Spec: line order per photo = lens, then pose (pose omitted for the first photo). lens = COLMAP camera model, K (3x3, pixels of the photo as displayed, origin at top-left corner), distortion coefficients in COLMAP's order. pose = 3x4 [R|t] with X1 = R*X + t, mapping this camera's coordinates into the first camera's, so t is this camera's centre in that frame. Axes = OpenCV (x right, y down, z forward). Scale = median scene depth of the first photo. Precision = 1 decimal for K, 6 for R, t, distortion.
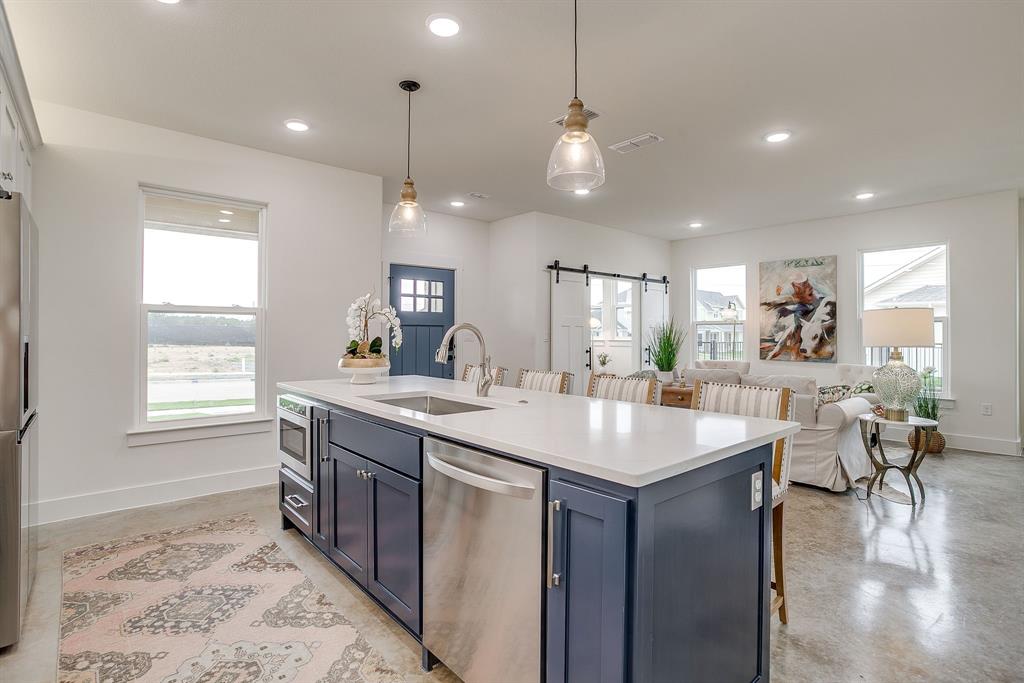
lens RADIAL K [[504.8, 0, 507.7], [0, 504.8, 327.8], [0, 0, 1]] dist [-0.033224, 0.013330]
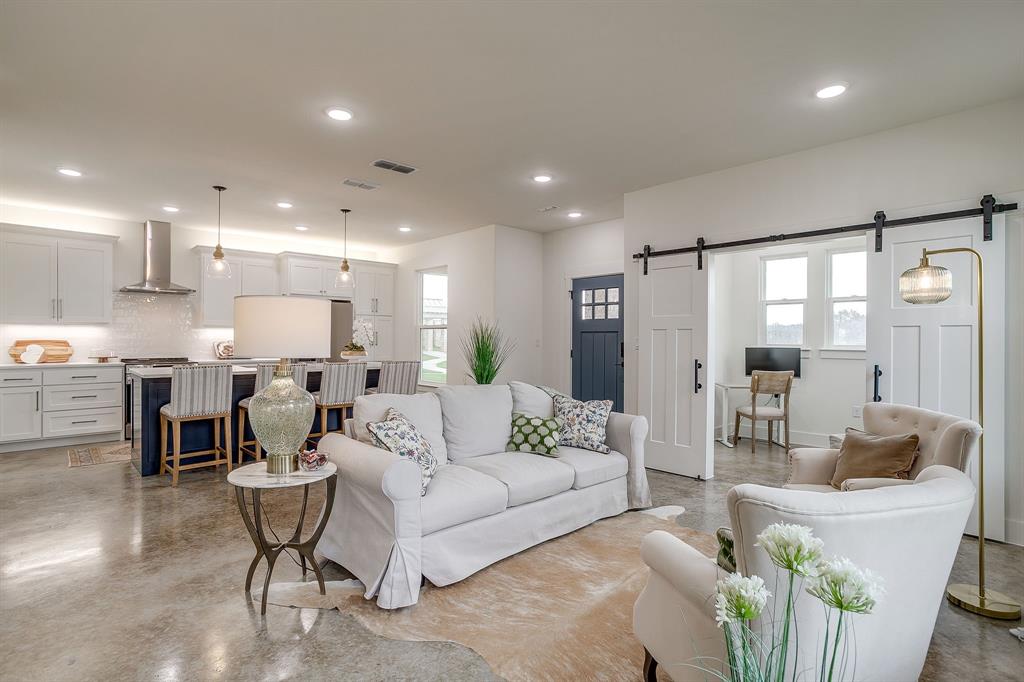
lens RADIAL K [[504.8, 0, 495.9], [0, 504.8, 330.4], [0, 0, 1]] dist [-0.033224, 0.013330]
pose [[0.027380, -0.021367, -0.999397, 0.831344], [0.003715, 0.999767, -0.021273, 0.012277], [0.999618, -0.003131, 0.027453, 0.723064]]
